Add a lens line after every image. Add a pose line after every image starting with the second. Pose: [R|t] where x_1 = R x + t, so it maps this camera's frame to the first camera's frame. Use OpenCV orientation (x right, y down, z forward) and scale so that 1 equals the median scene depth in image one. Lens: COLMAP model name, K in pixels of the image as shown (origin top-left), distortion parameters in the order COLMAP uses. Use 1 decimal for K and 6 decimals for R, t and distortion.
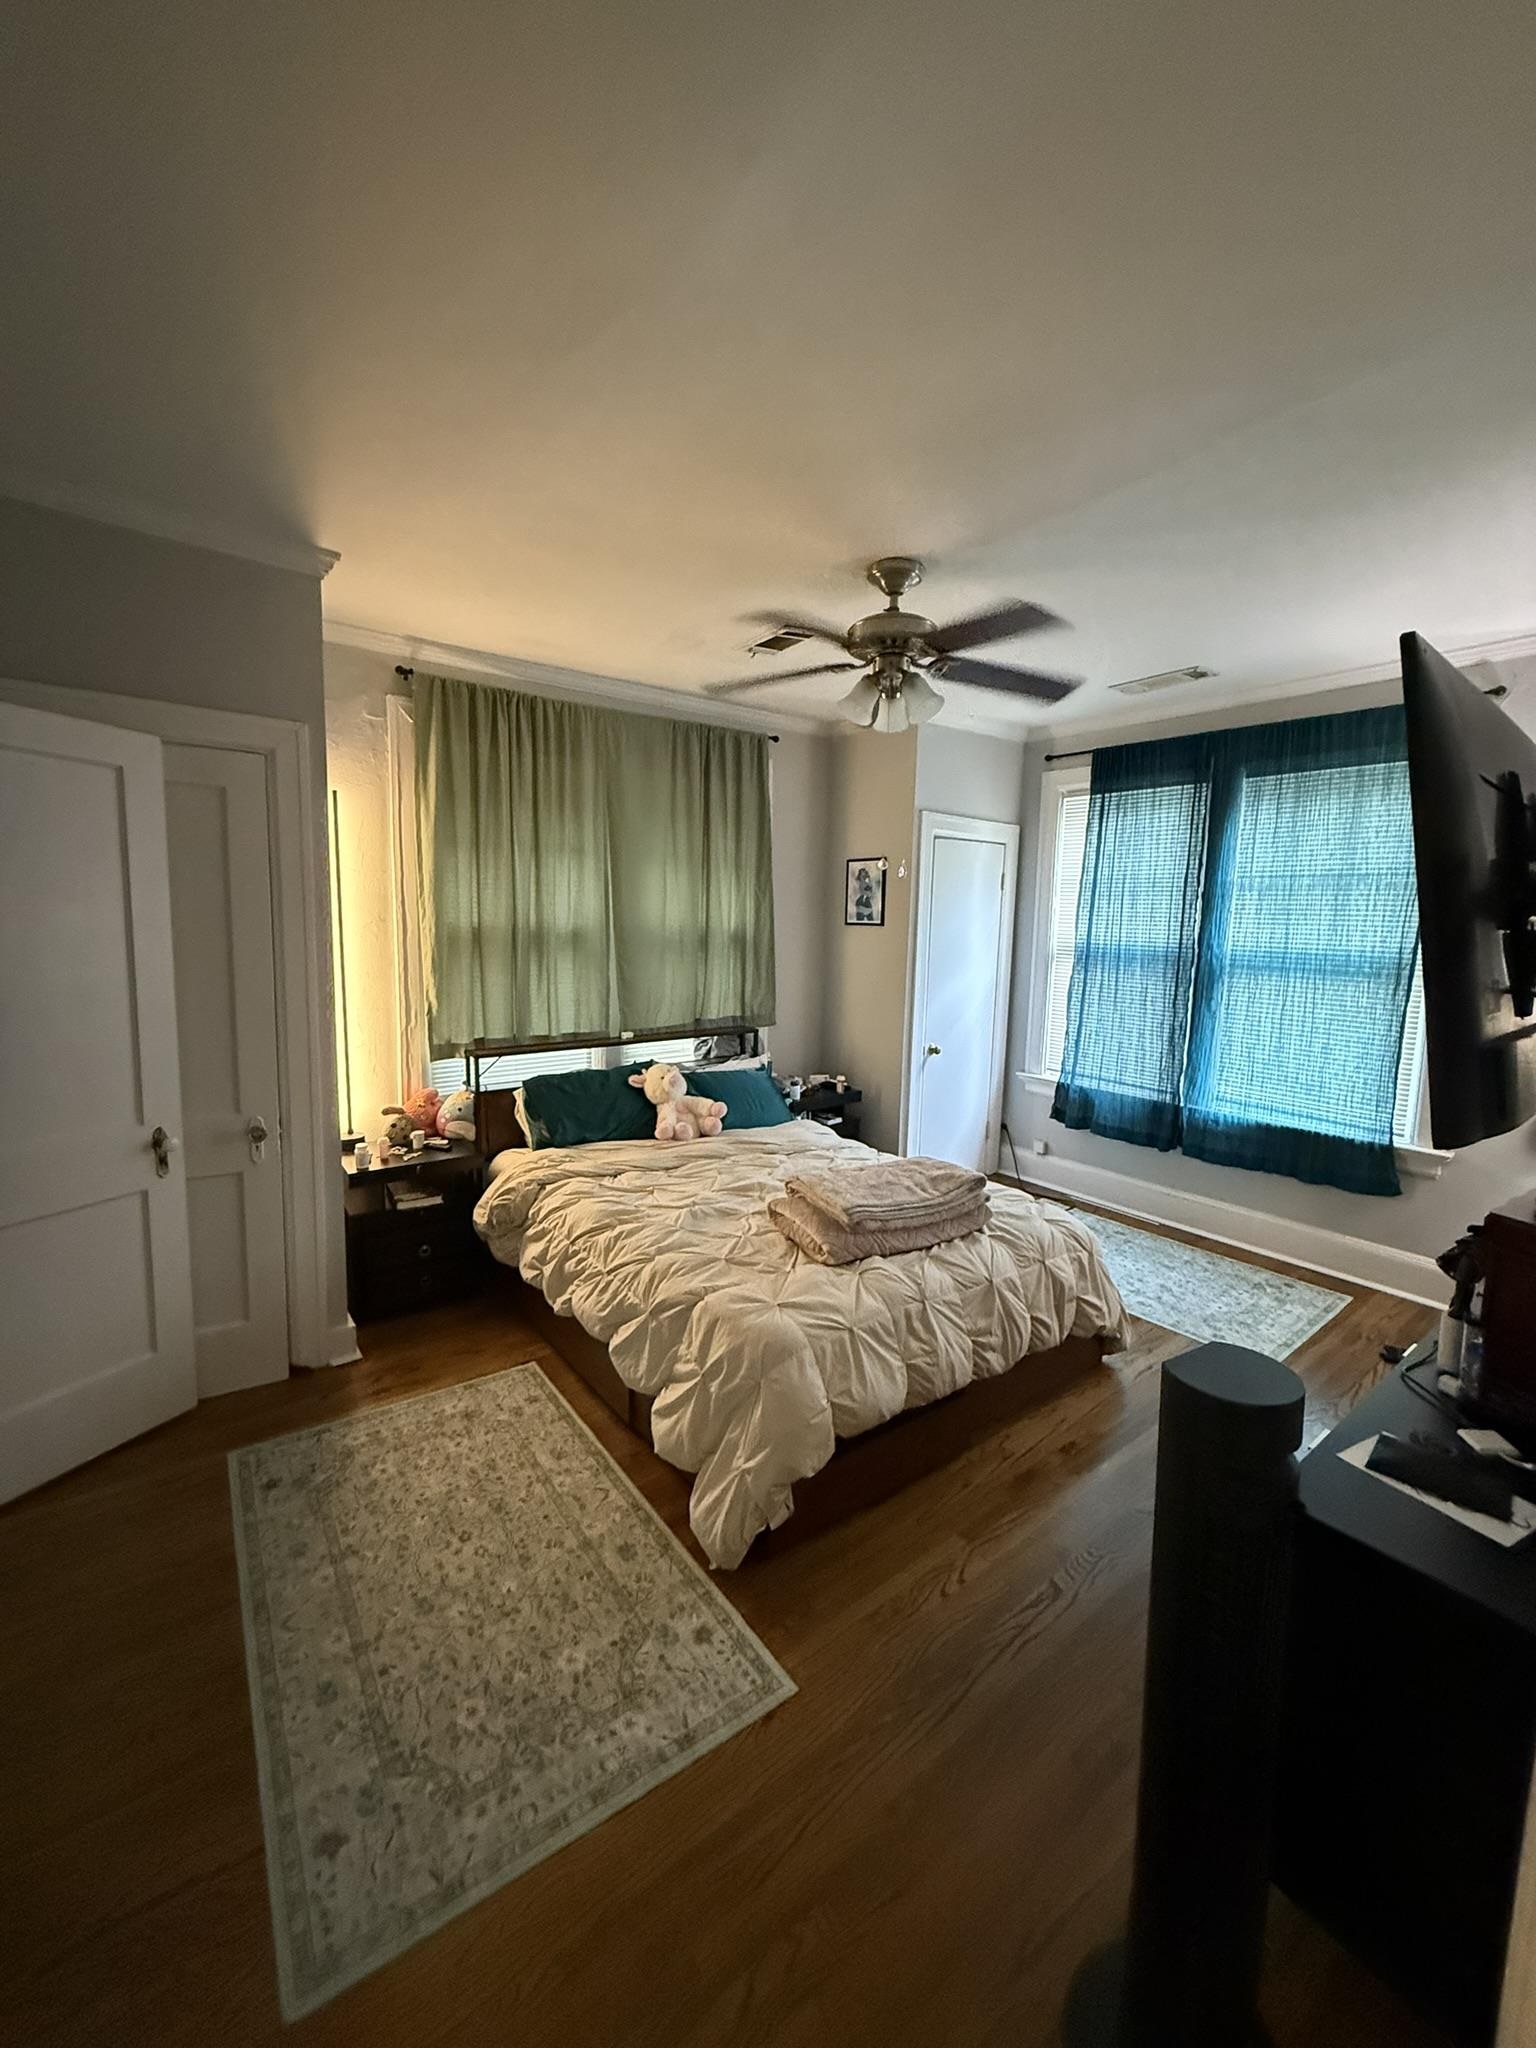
lens RADIAL K [[811.8, 0, 769.3], [0, 811.8, 1016.6], [0, 0, 1]] dist [-0.000799, 0.000517]
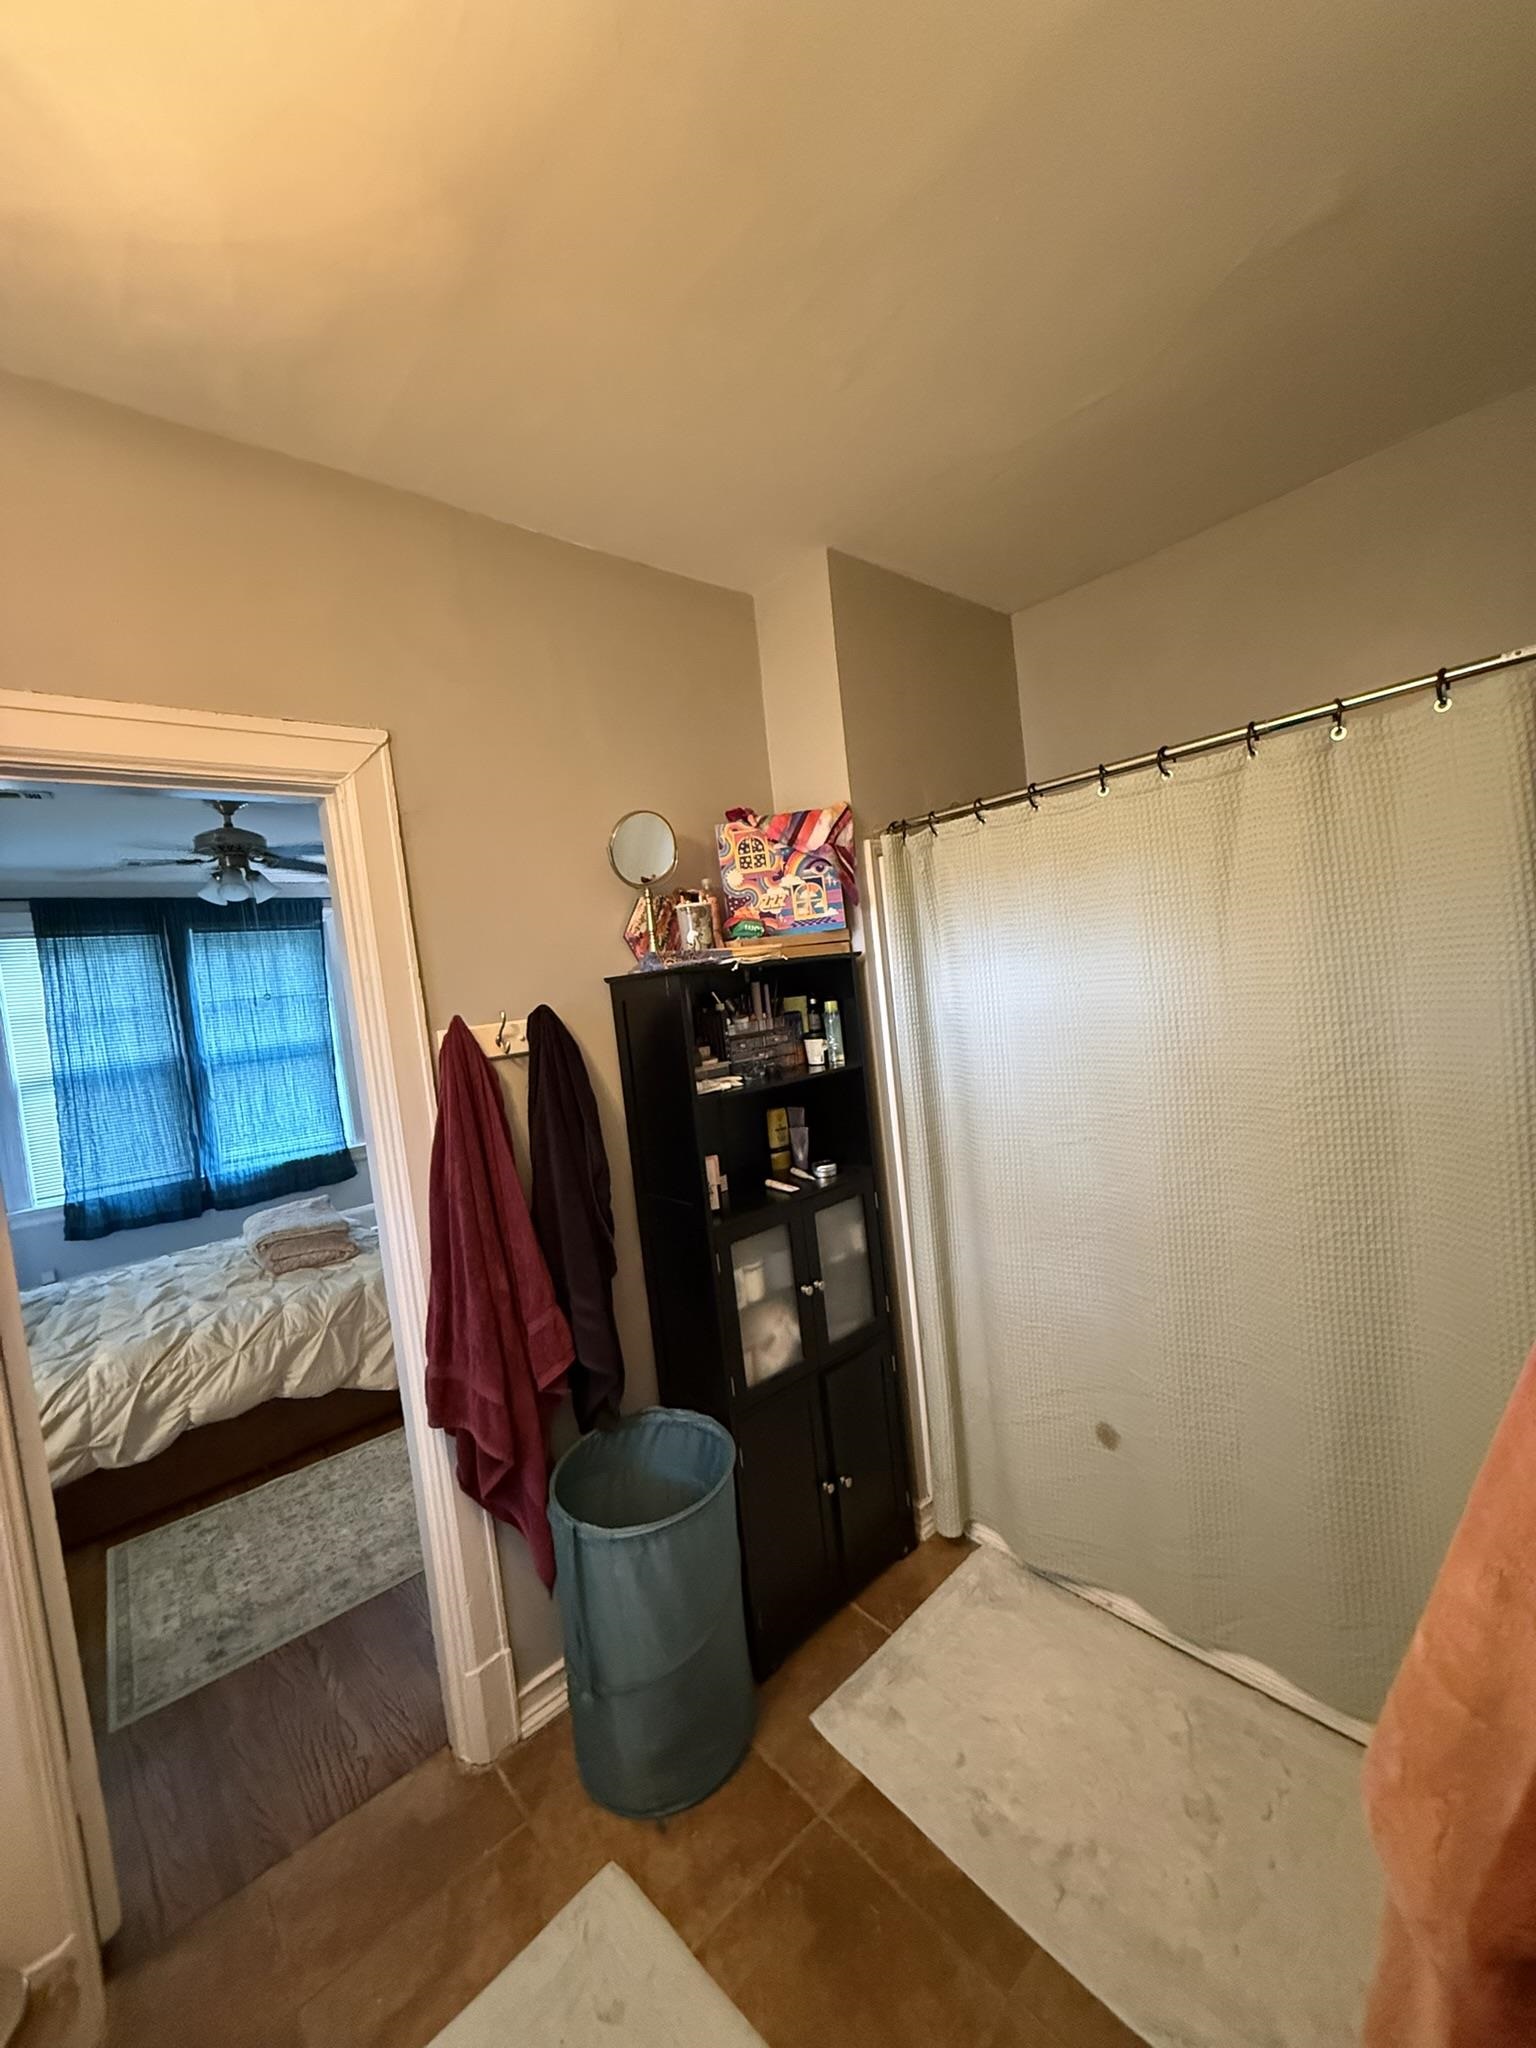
lens RADIAL K [[811.8, 0, 764.0], [0, 811.8, 1021.9], [0, 0, 1]] dist [-0.000799, 0.000517]
pose [[-0.071268, -0.068038, 0.995134, -0.795306], [0.220369, 0.971944, 0.082234, -0.039547], [-0.972810, 0.225157, -0.054275, 0.135945]]
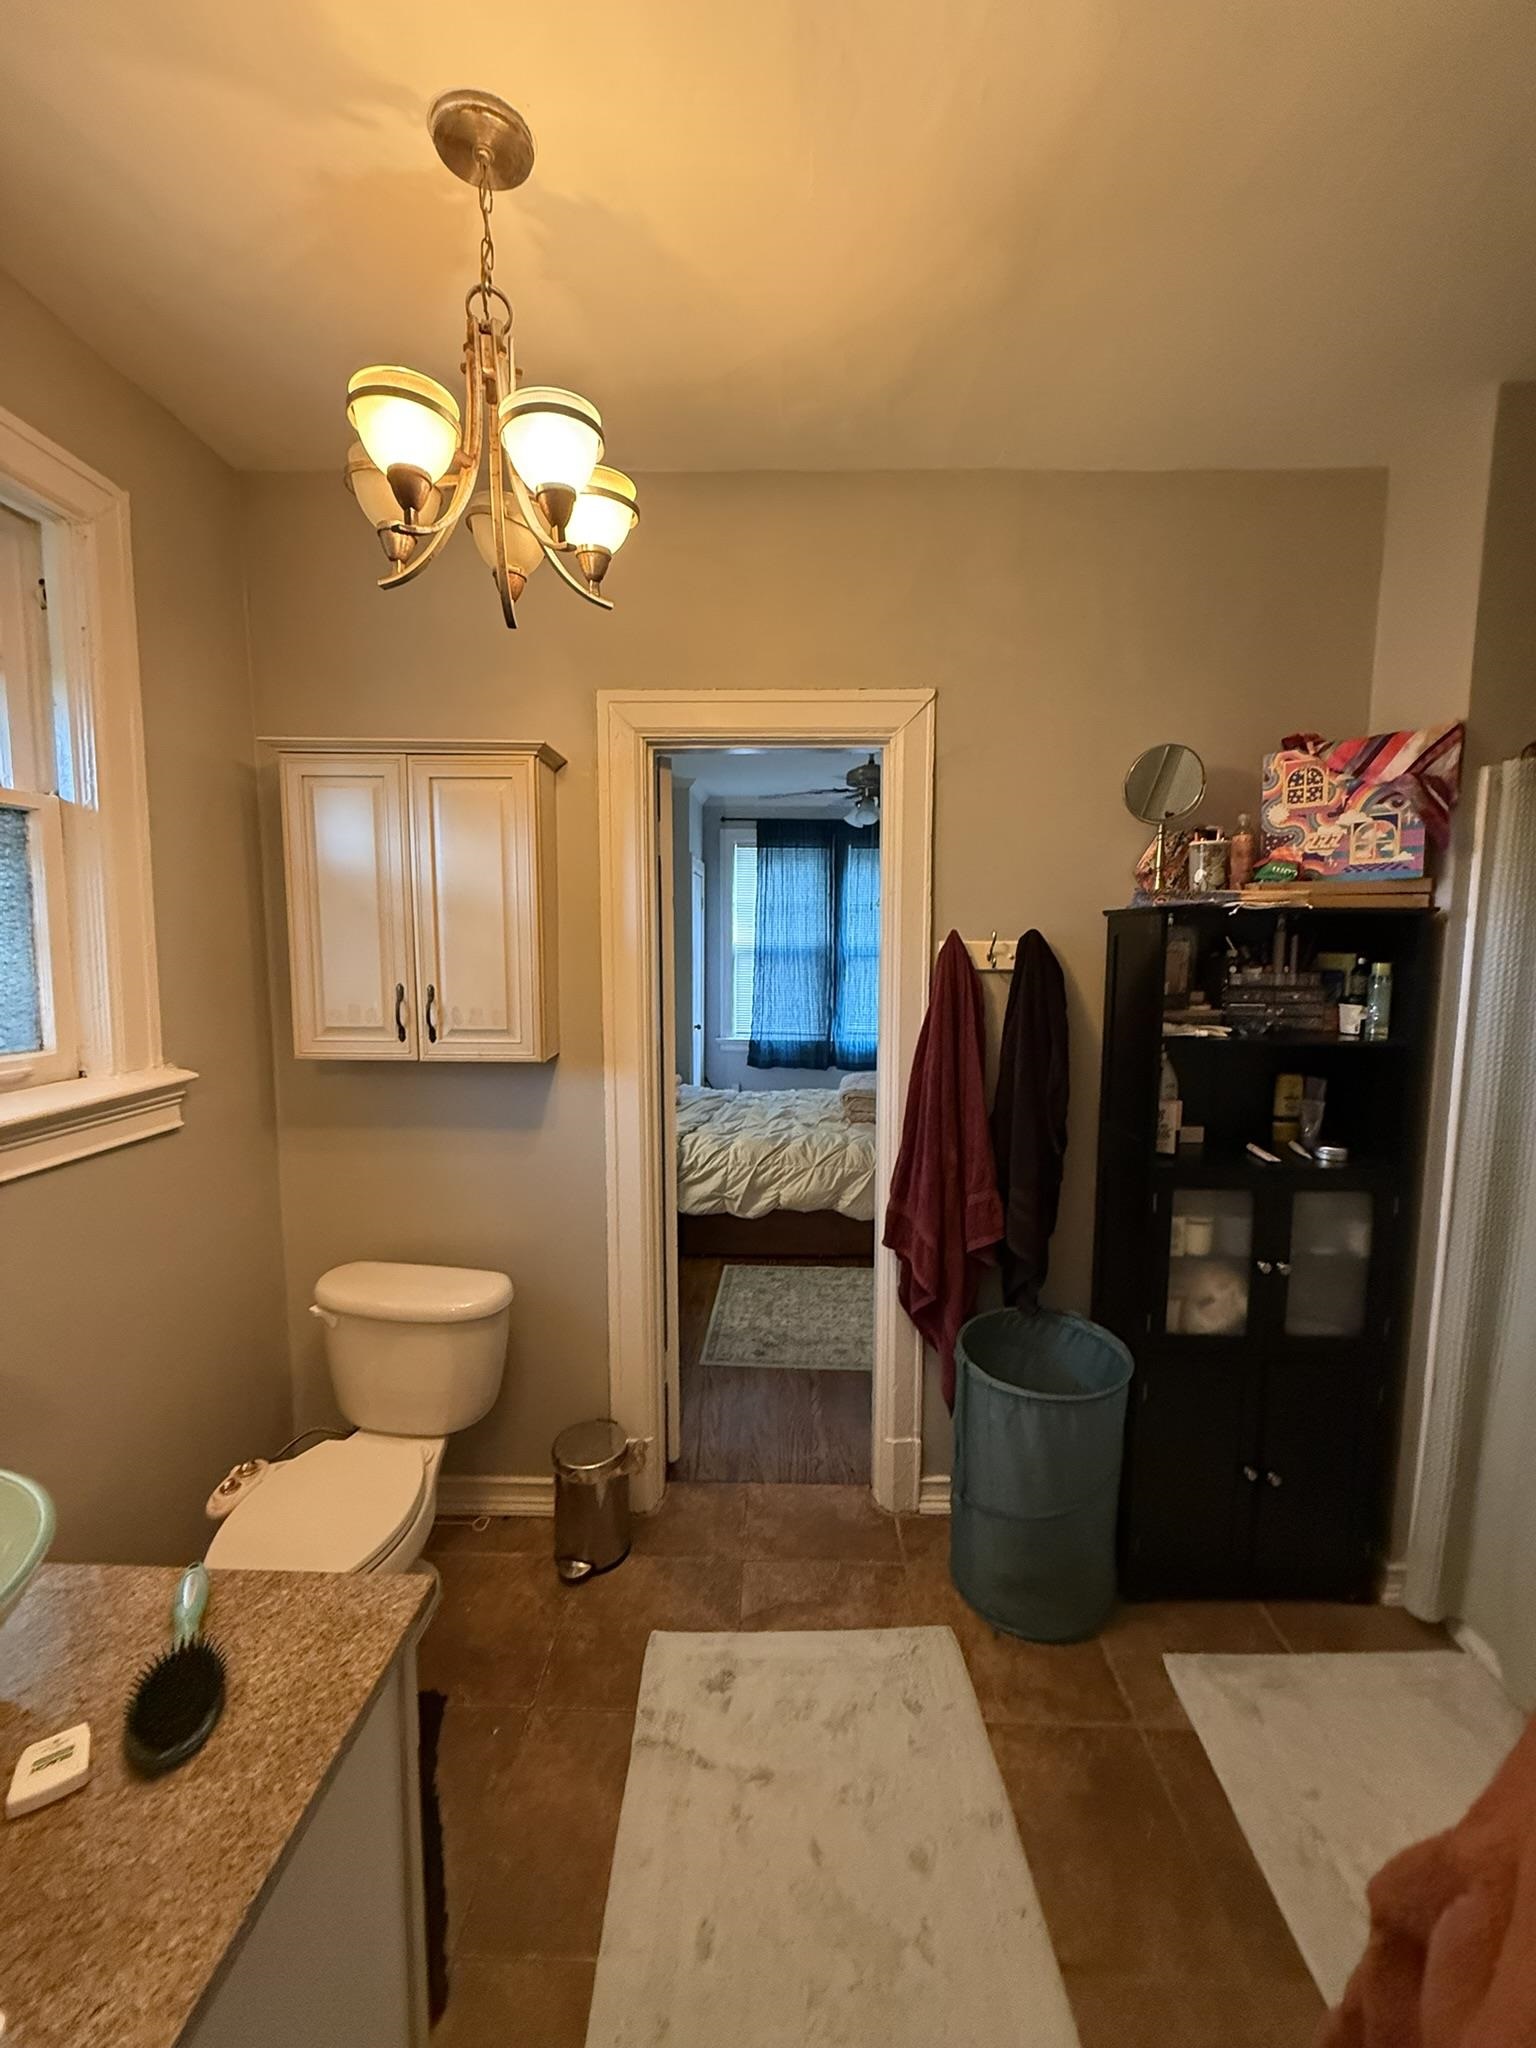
lens RADIAL K [[811.8, 0, 772.6], [0, 811.8, 1021.2], [0, 0, 1]] dist [-0.000799, 0.000517]
pose [[0.616488, -0.101497, 0.780795, -0.830046], [0.101194, 0.993646, 0.049267, -0.024472], [-0.780835, 0.048640, 0.622841, 0.051199]]
